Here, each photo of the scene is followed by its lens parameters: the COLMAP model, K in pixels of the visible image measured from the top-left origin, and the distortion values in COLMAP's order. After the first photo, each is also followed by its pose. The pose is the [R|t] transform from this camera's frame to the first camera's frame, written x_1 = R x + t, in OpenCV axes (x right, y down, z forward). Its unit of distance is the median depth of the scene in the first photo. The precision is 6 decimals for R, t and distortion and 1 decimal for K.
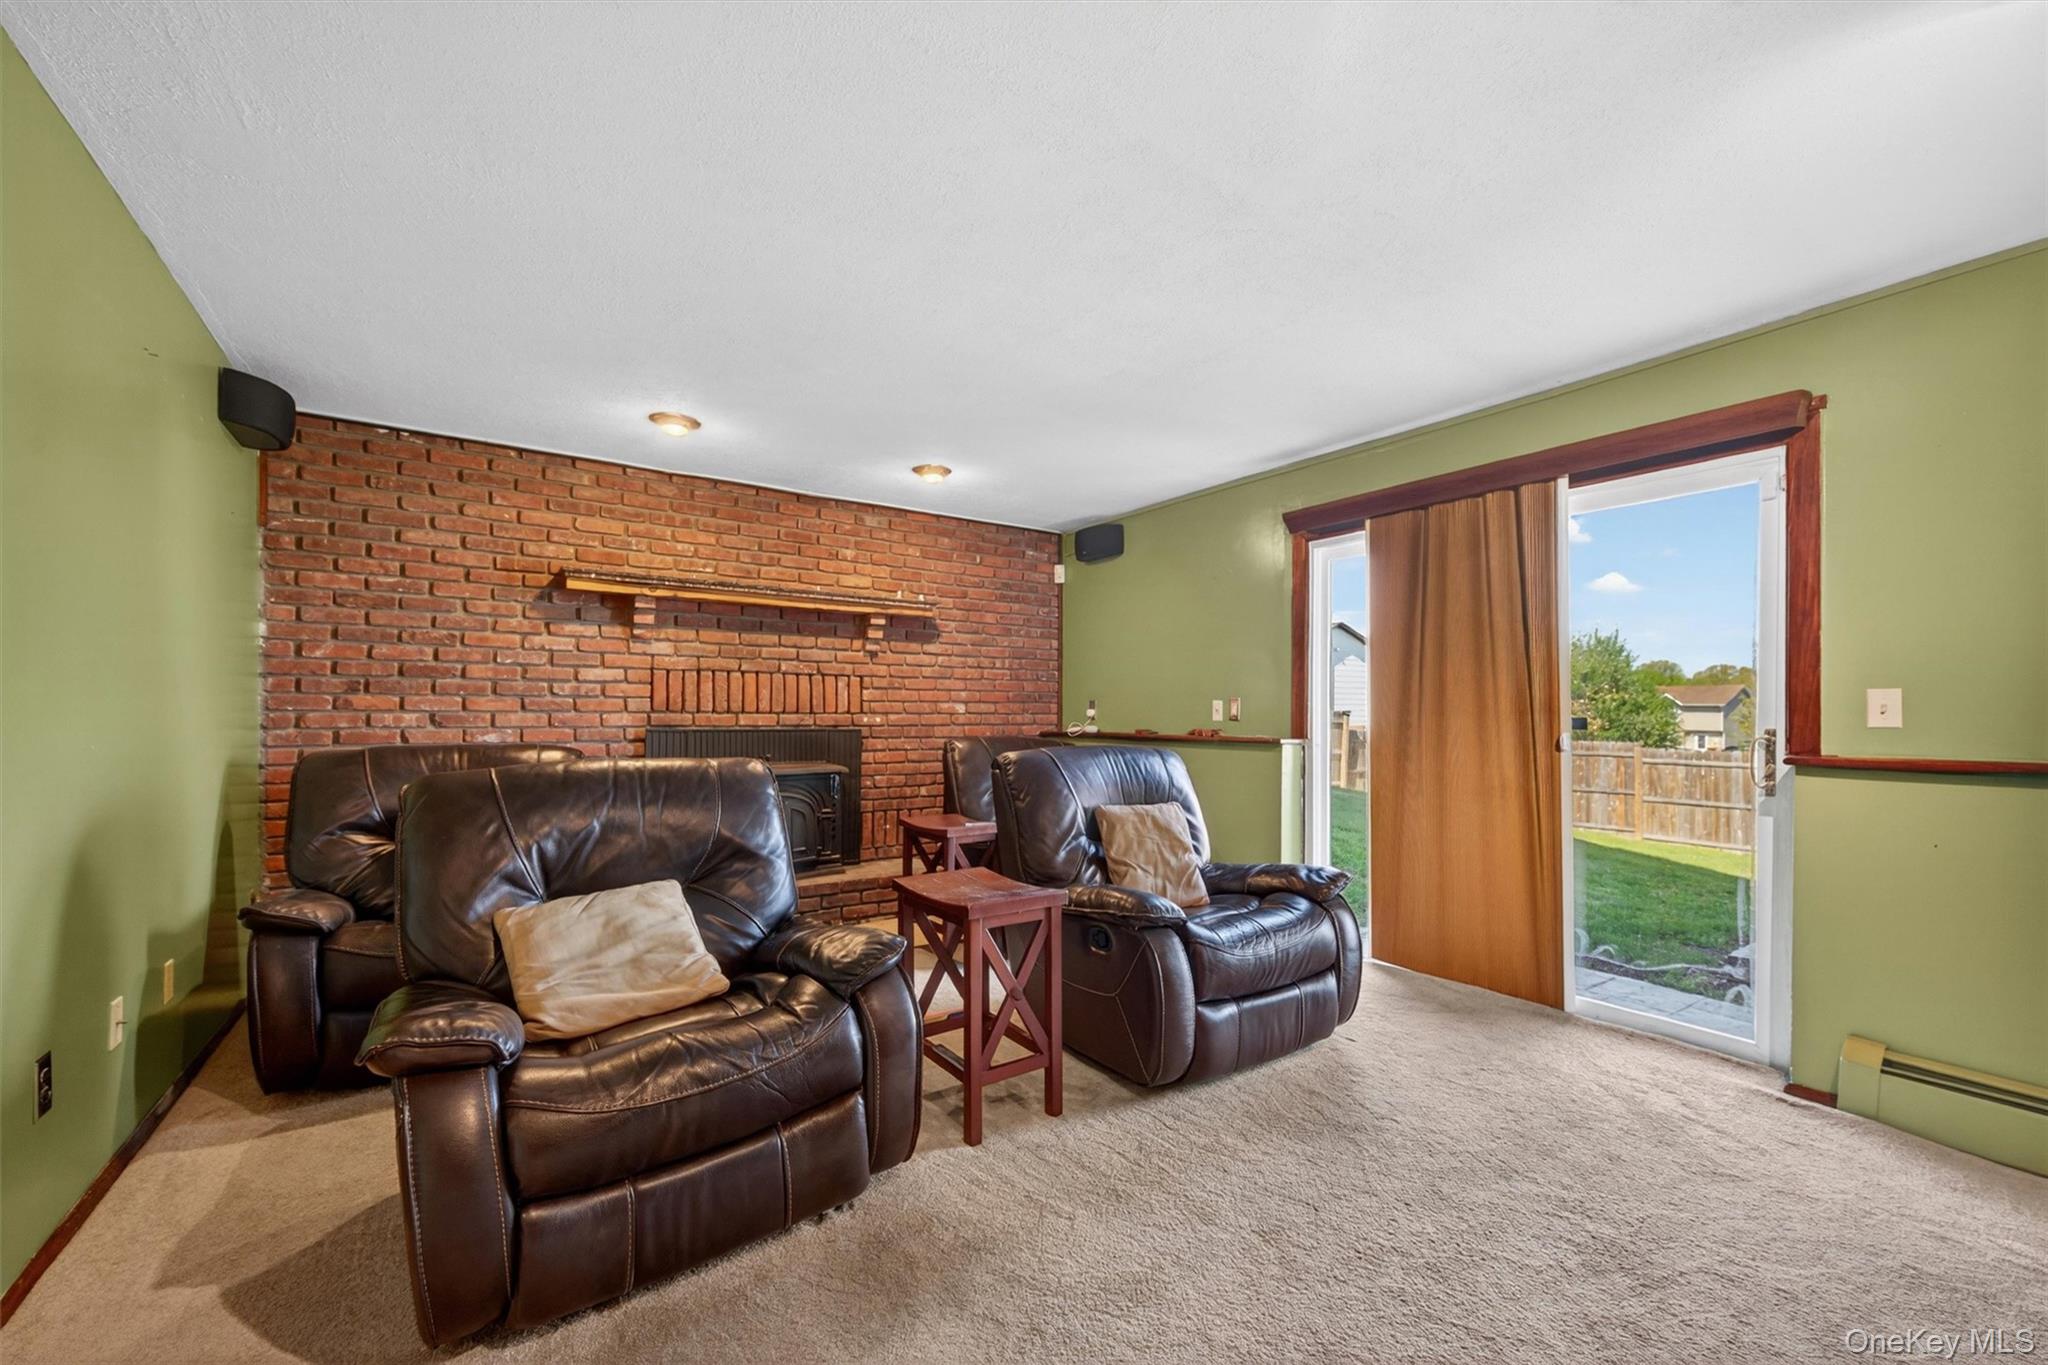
lens RADIAL K [[820.3, 0, 1046.1], [0, 820.3, 726.1], [0, 0, 1]] dist [-0.000291, -0.000756]
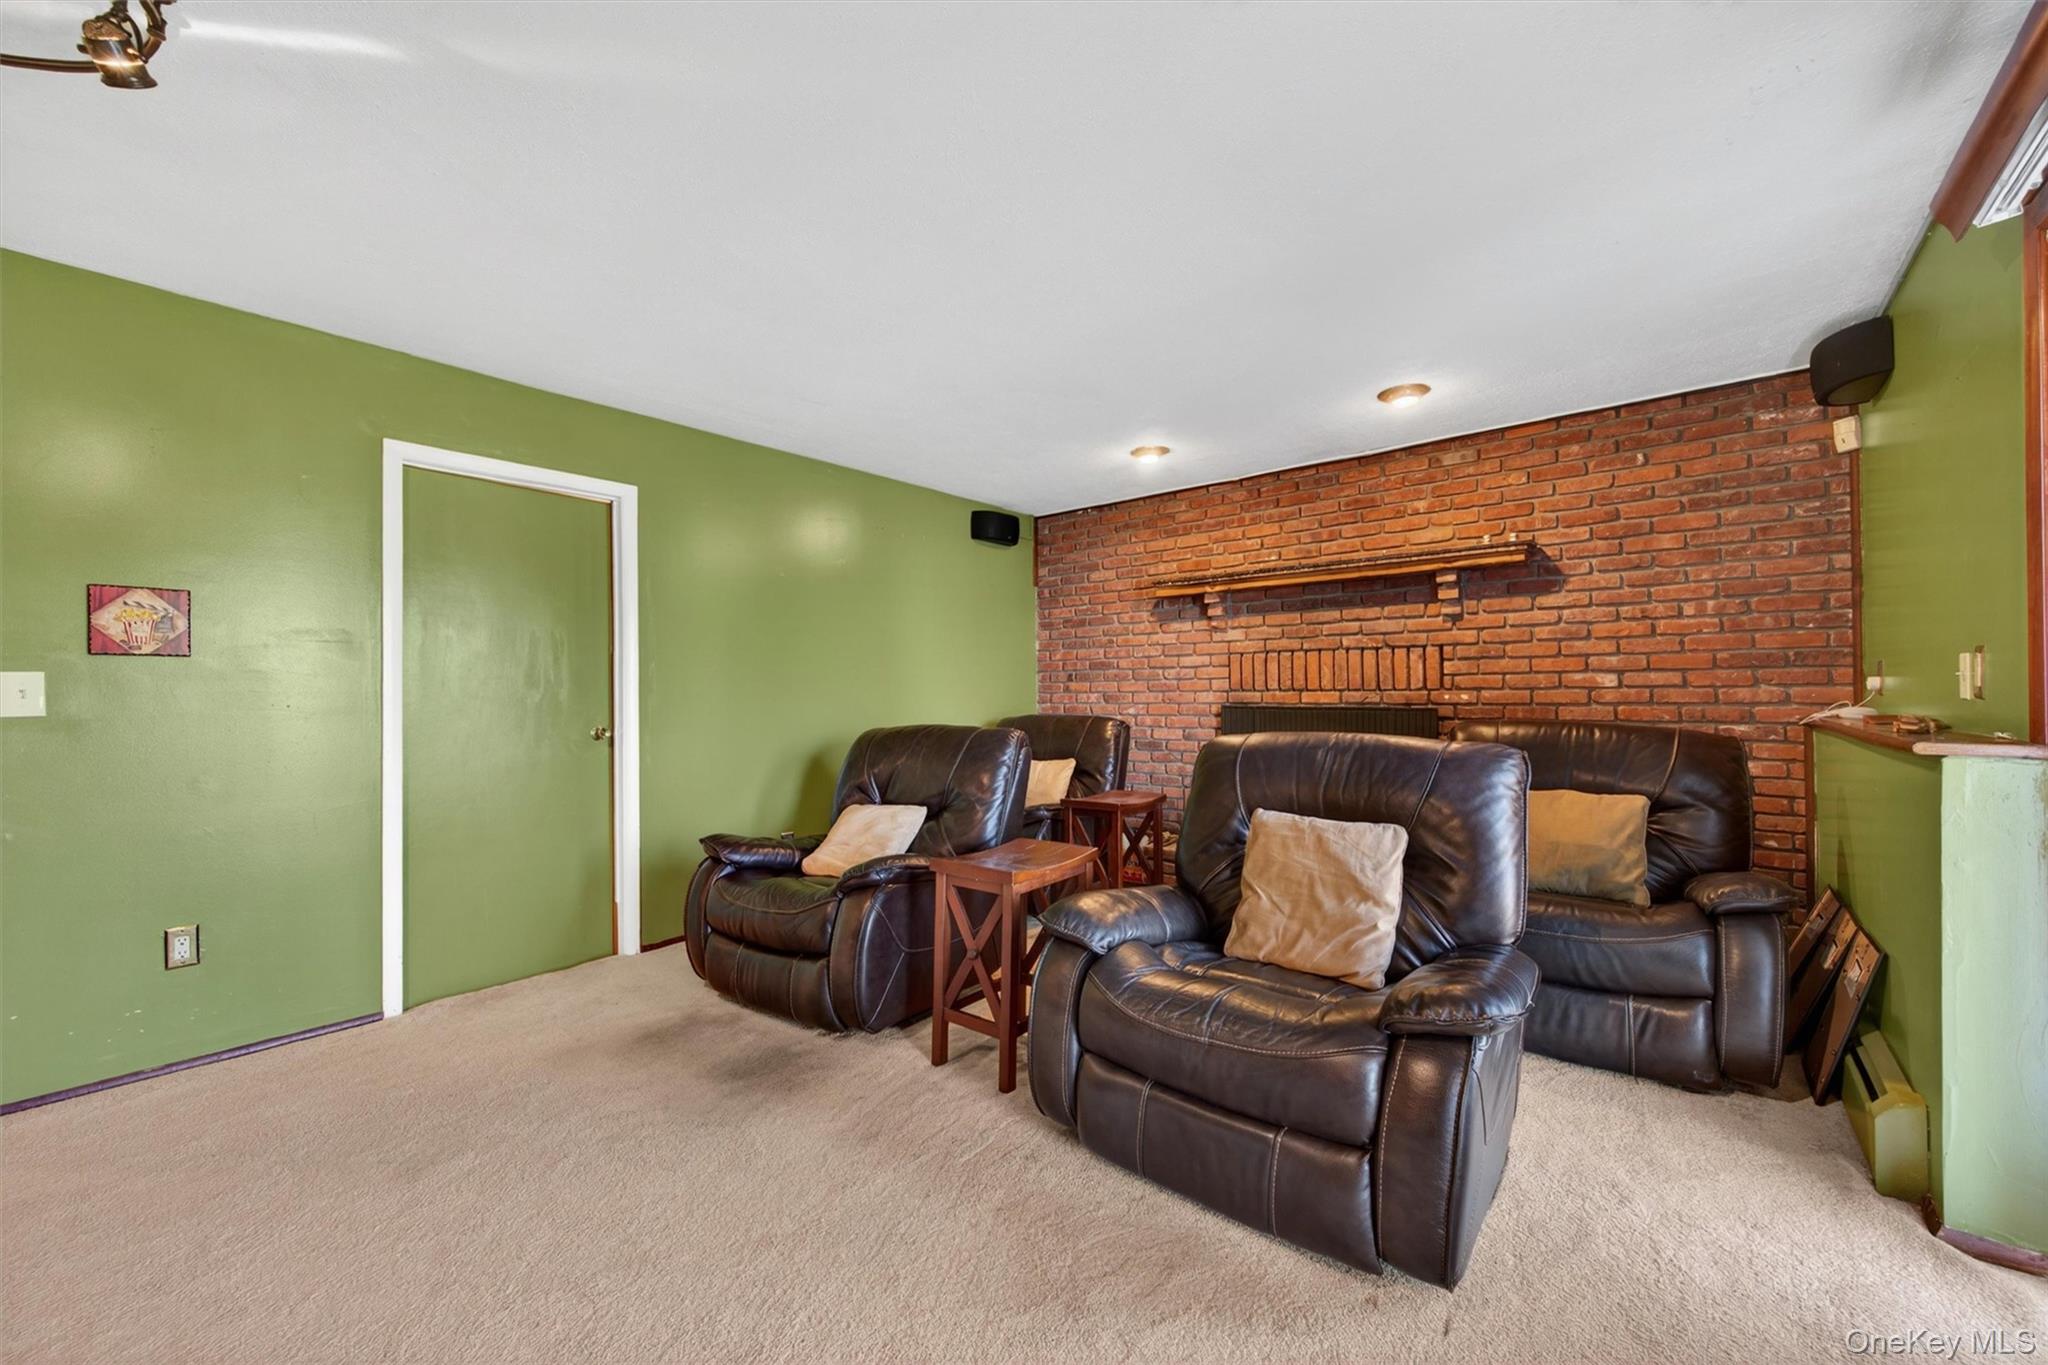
lens RADIAL K [[820.3, 0, 1021.2], [0, 820.3, 687.4], [0, 0, 1]] dist [-0.000291, -0.000756]
pose [[0.244850, -0.013860, -0.969462, 0.535091], [-0.003710, 0.999877, -0.015232, -0.003611], [0.969554, 0.007327, 0.244769, 0.413057]]
